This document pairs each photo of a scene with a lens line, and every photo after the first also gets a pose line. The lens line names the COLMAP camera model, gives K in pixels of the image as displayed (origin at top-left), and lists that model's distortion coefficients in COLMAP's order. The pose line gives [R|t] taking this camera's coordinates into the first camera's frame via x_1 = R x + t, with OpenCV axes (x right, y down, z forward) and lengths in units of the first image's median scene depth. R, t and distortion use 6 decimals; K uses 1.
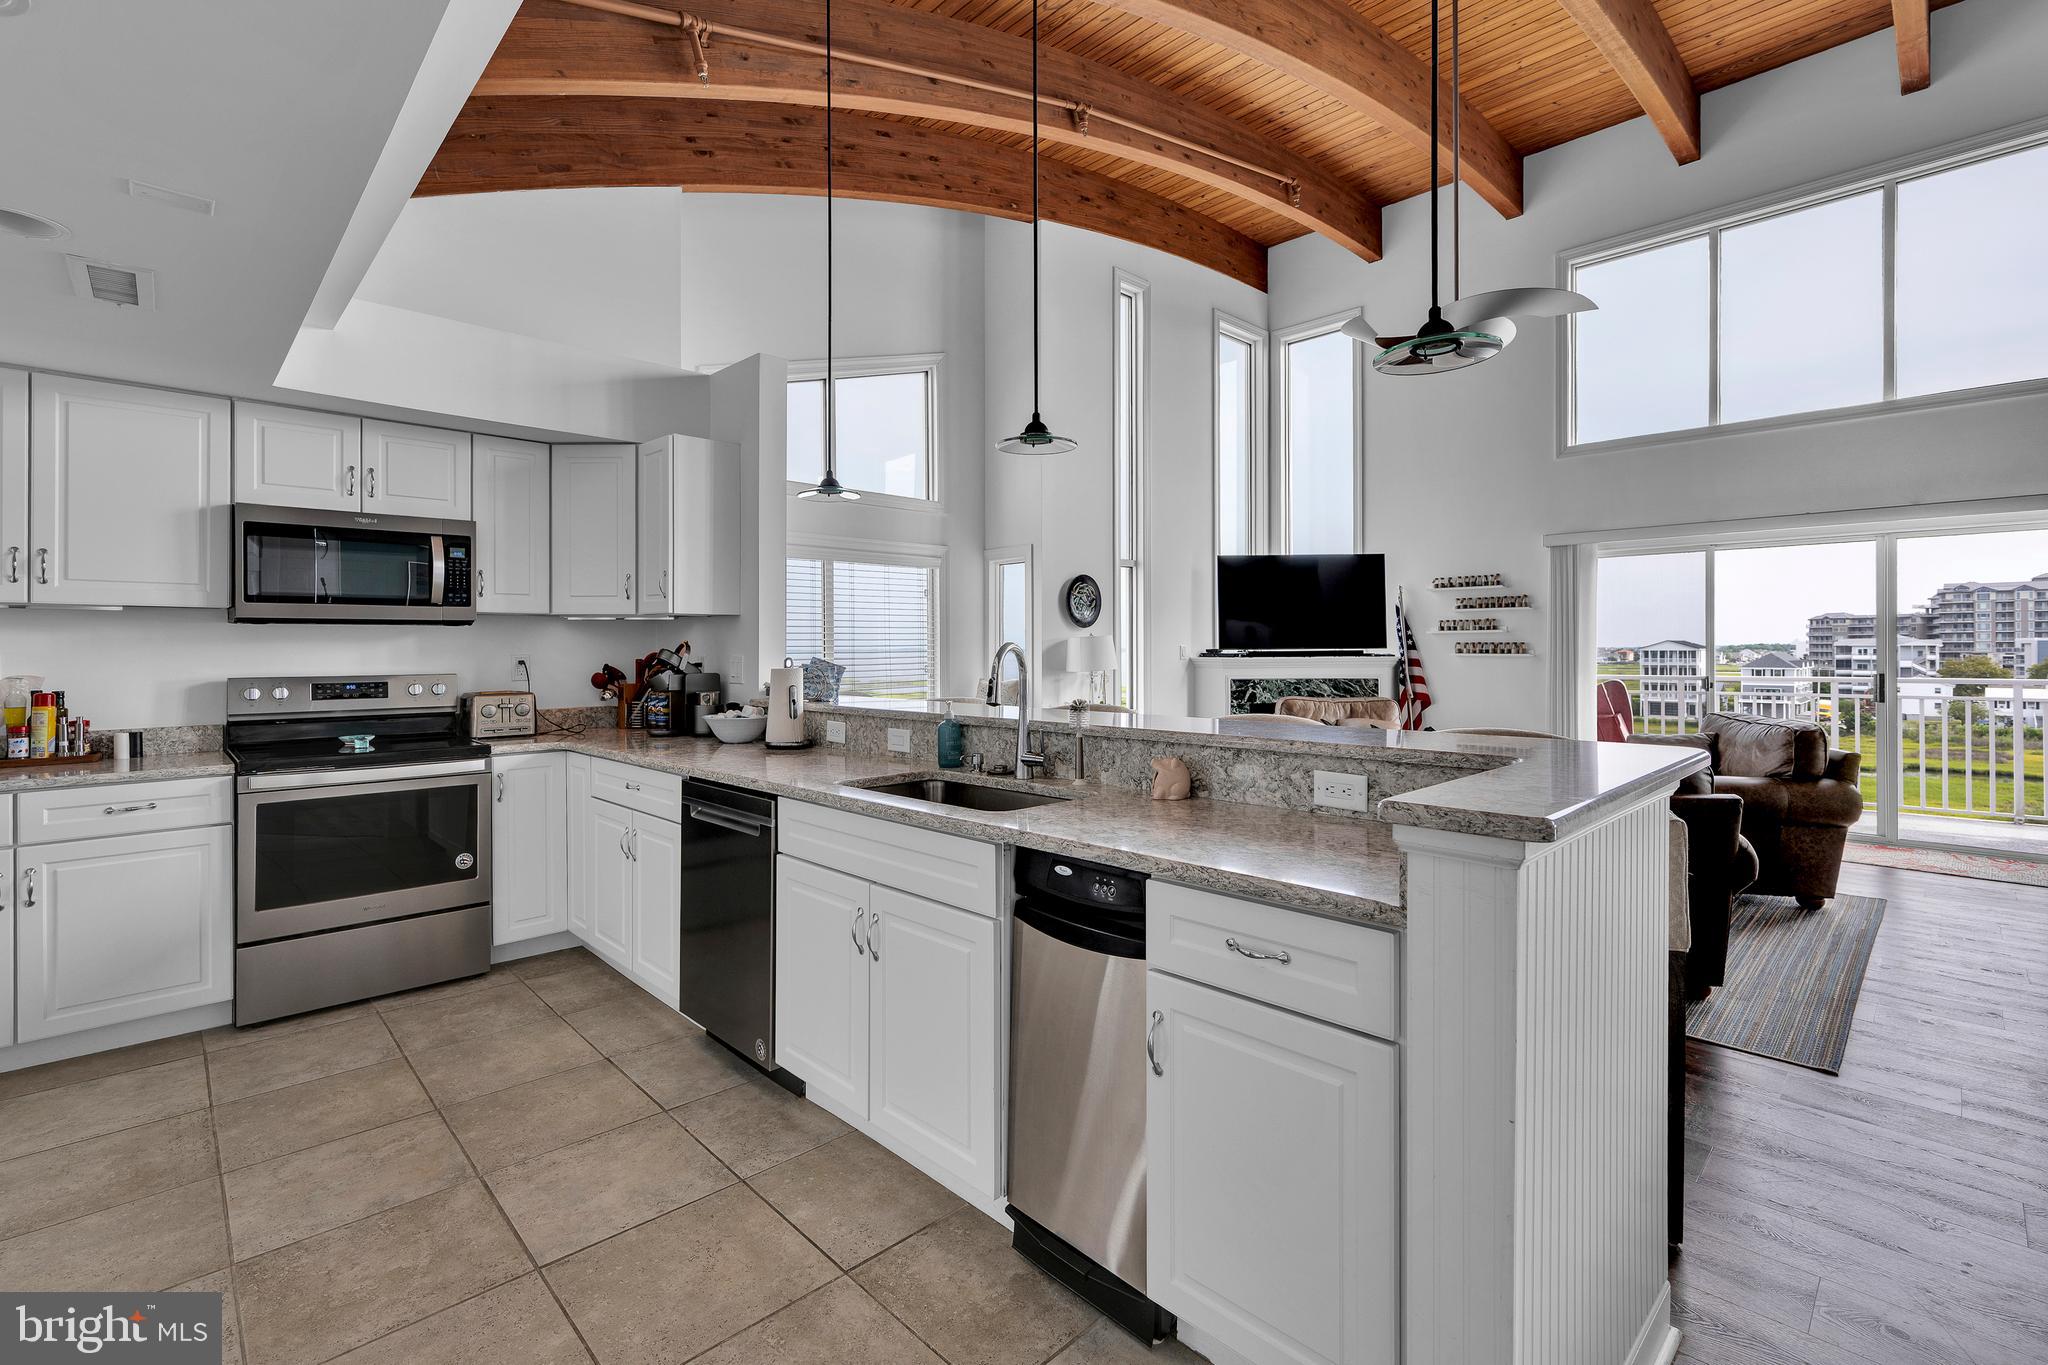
lens RADIAL K [[898.3, 0, 1017.3], [0, 898.3, 645.2], [0, 0, 1]] dist [0.003559, -0.000162]
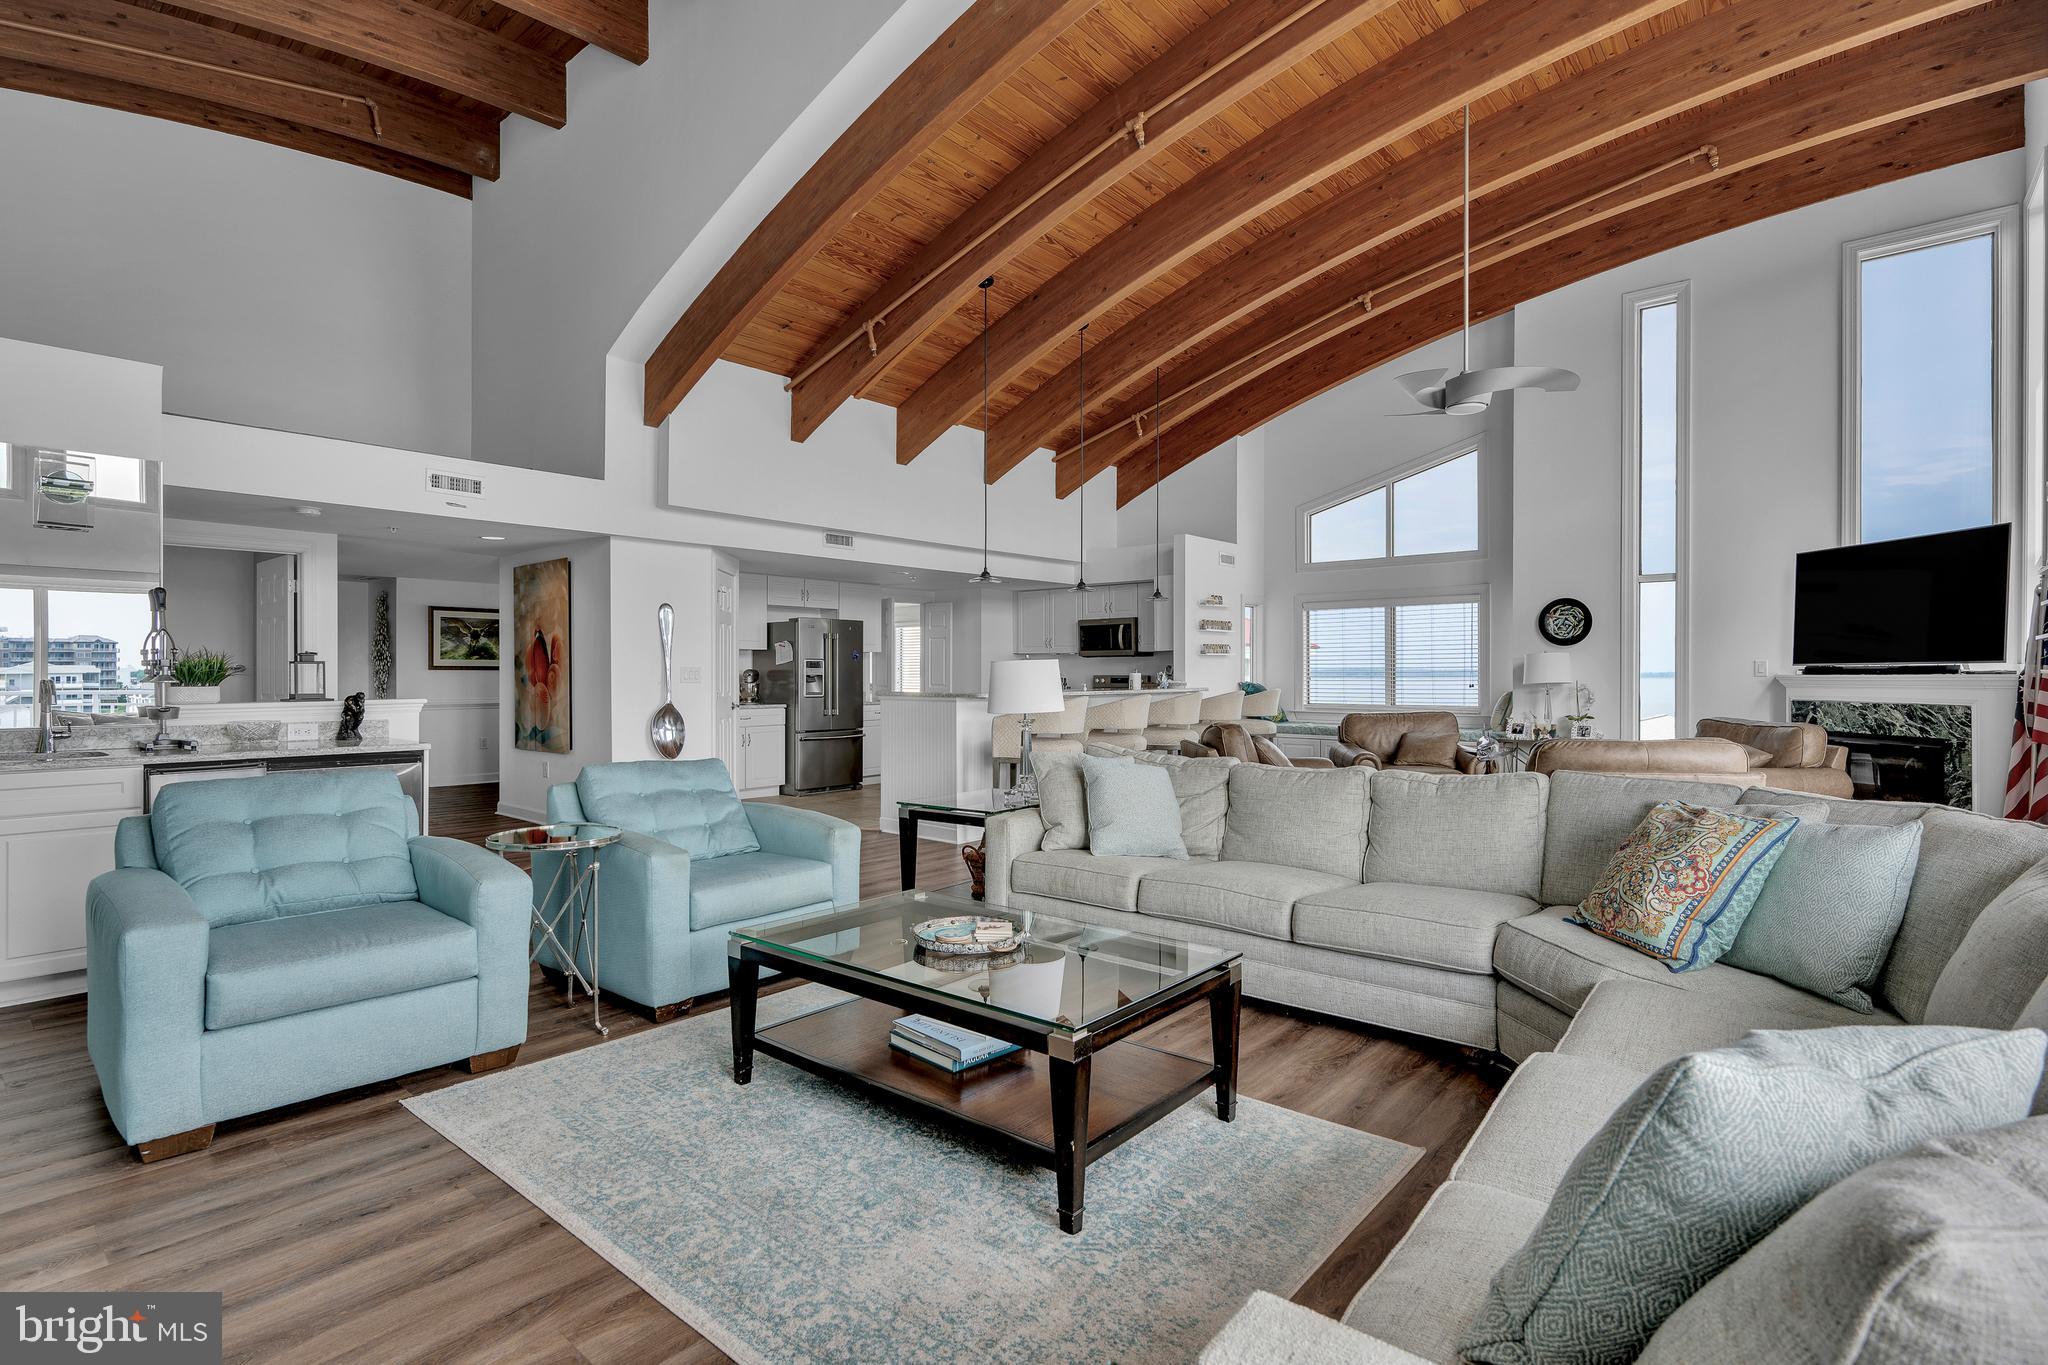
lens RADIAL K [[980.2, 0, 1017.6], [0, 980.2, 673.6], [0, 0, 1]] dist [0.001231, -0.001307]
pose [[0.093995, 0.003459, -0.995567, 1.201052], [0.001988, 0.999991, 0.003662, 0.008718], [0.995571, -0.002324, 0.093987, 0.209115]]
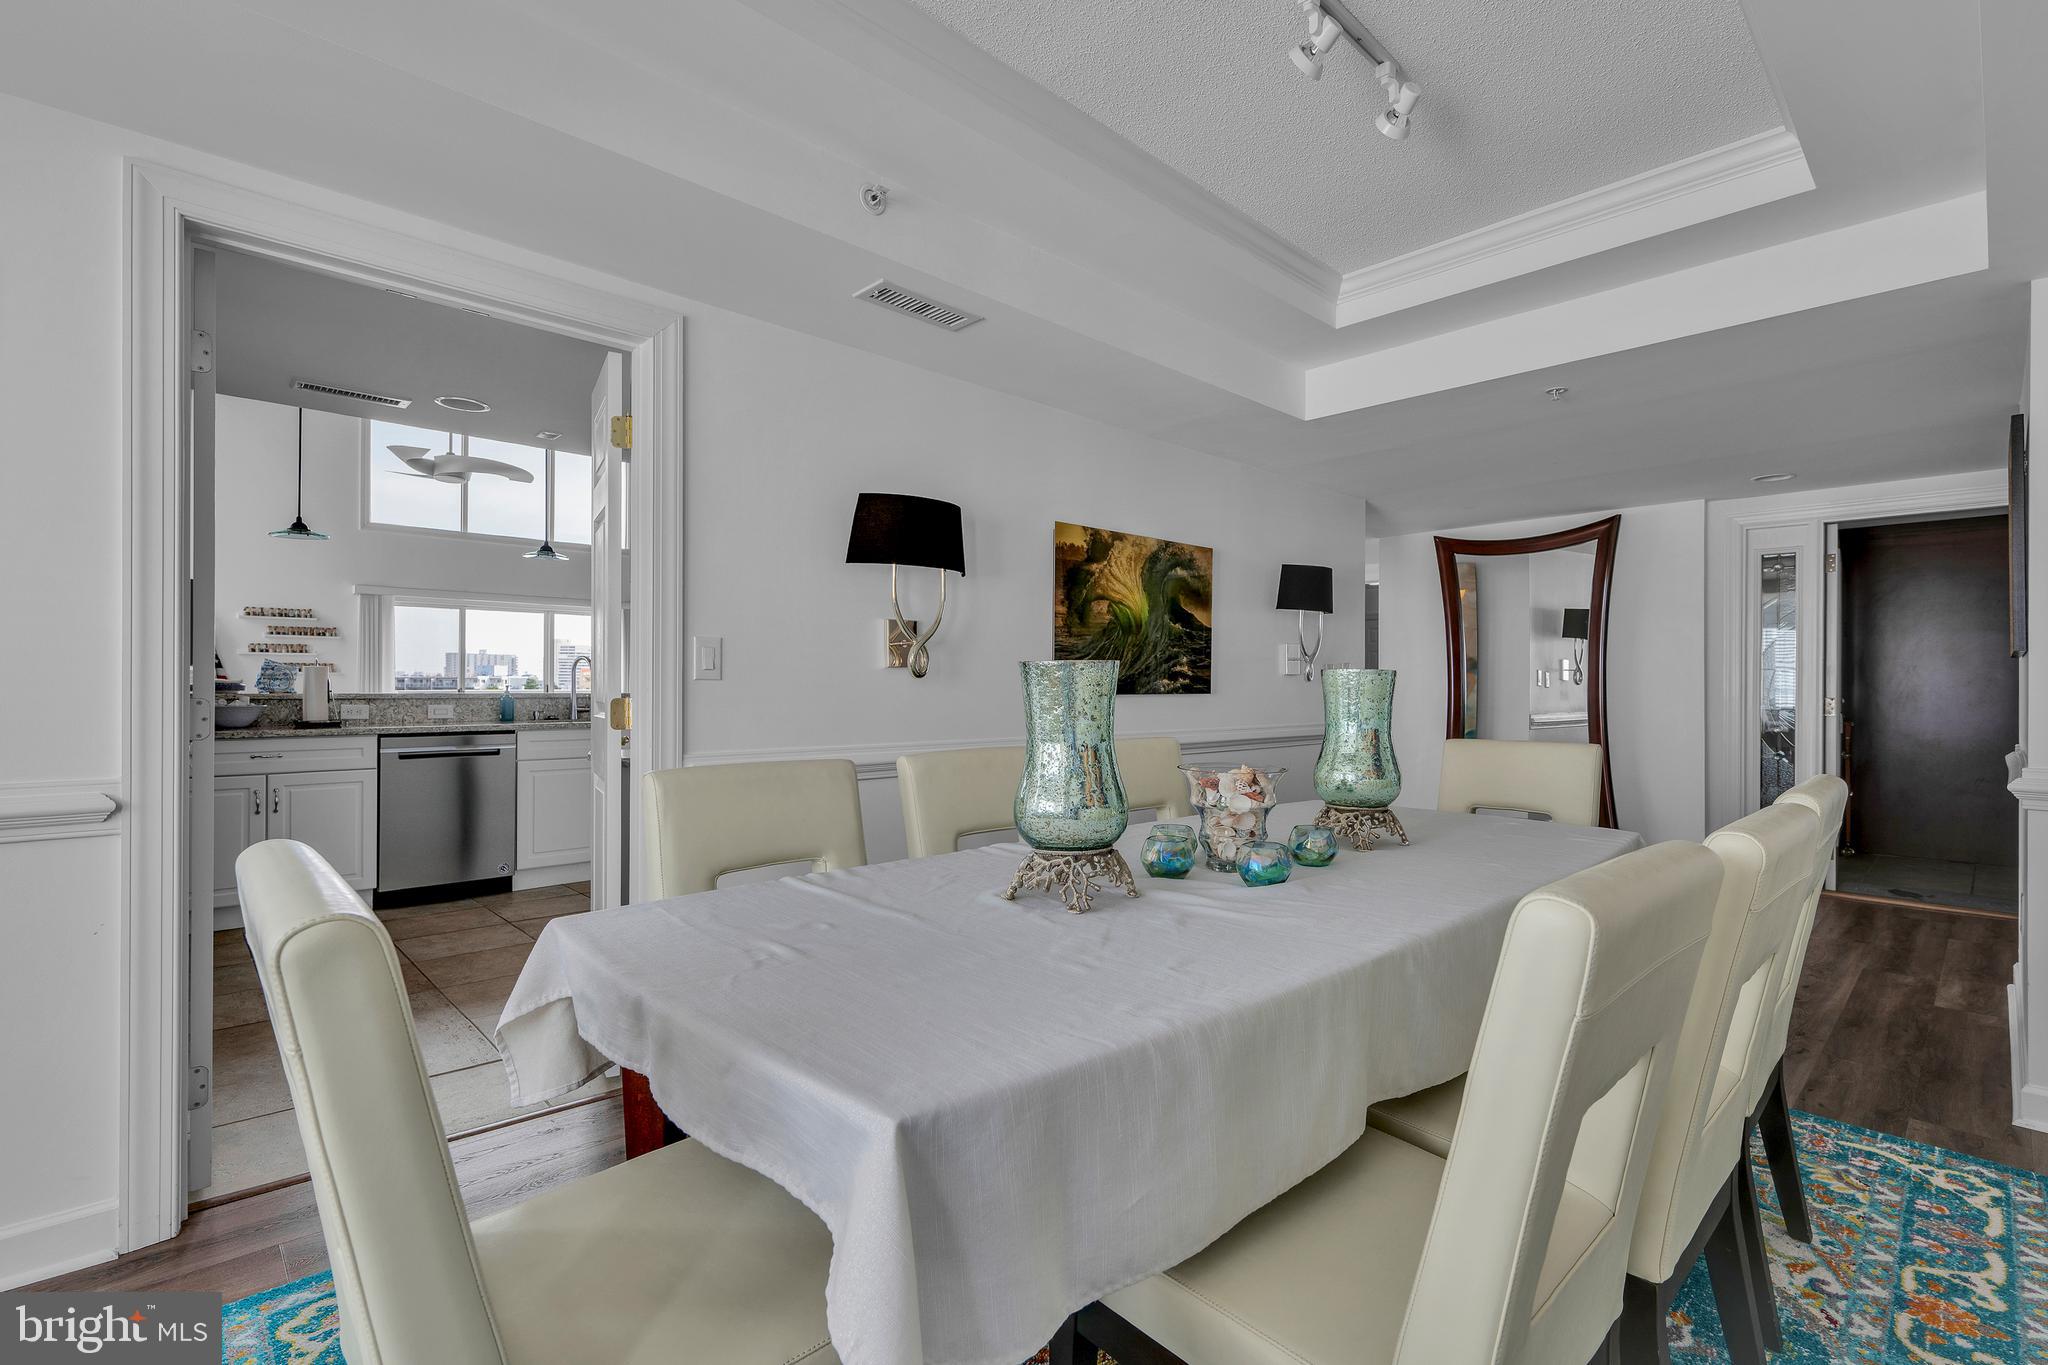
lens RADIAL K [[898.3, 0, 1033.2], [0, 898.3, 683.6], [0, 0, 1]] dist [0.003559, -0.000162]
pose [[0.068140, 0.001302, 0.997675, -0.691455], [-0.012400, 0.999923, -0.000458, 0.014131], [-0.997599, -0.012340, 0.068151, -0.109889]]
